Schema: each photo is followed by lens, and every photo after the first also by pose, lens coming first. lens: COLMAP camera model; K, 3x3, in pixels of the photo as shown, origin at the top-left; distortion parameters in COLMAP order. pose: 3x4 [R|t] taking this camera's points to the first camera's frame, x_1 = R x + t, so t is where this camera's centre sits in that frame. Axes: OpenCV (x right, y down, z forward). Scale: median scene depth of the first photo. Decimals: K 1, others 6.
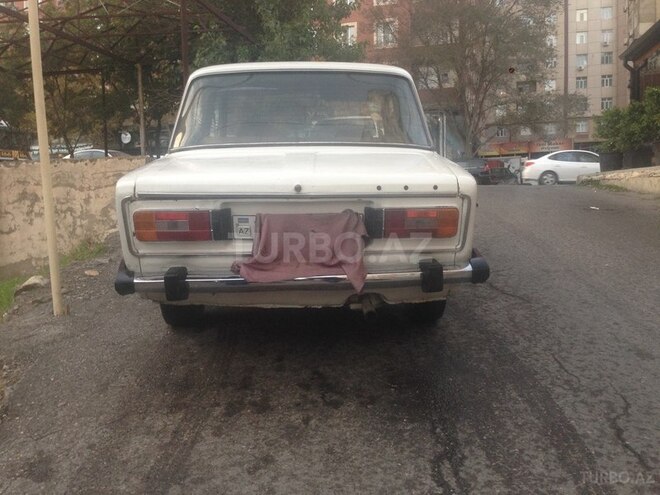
lens RADIAL K [[609.1, 0, 330.0], [0, 609.1, 247.5], [0, 0, 1]] dist [0.131706, -0.229899]
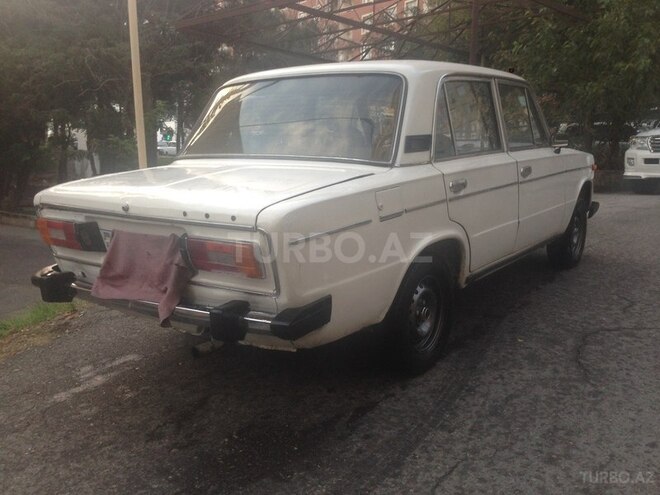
lens RADIAL K [[609.1, 0, 330.0], [0, 609.1, 247.5], [0, 0, 1]] dist [0.131706, -0.229899]
pose [[0.800603, 0.108375, -0.589313, 0.737088], [-0.096214, 0.993997, 0.052086, -0.108593], [0.591420, 0.015000, 0.806224, 0.375151]]
